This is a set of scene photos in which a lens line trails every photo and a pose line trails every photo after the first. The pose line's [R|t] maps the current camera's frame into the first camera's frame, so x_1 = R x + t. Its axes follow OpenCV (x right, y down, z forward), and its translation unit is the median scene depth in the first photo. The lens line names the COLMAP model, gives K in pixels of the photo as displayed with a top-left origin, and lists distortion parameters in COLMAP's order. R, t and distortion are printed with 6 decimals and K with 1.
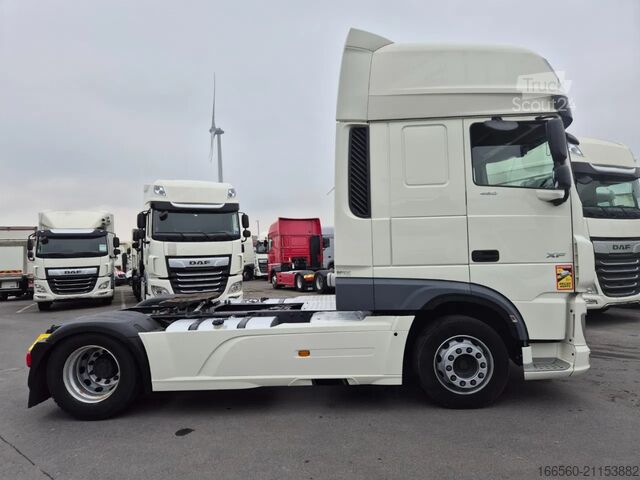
lens RADIAL K [[416.7, 0, 320.0], [0, 416.7, 240.0], [0, 0, 1]] dist [0.003833, 0.000884]
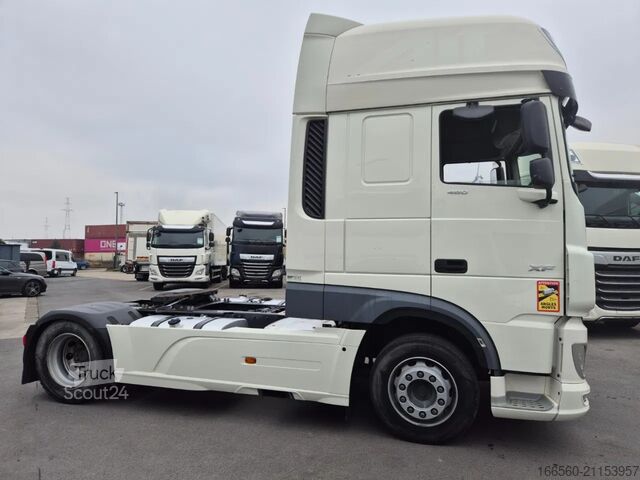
lens RADIAL K [[416.7, 0, 320.0], [0, 416.7, 240.0], [0, 0, 1]] dist [0.003833, 0.000884]
pose [[0.974575, 0.029150, -0.222157, 0.317878], [-0.029467, 0.999564, 0.001889, -0.008138], [0.222115, 0.004705, 0.975009, 0.109444]]
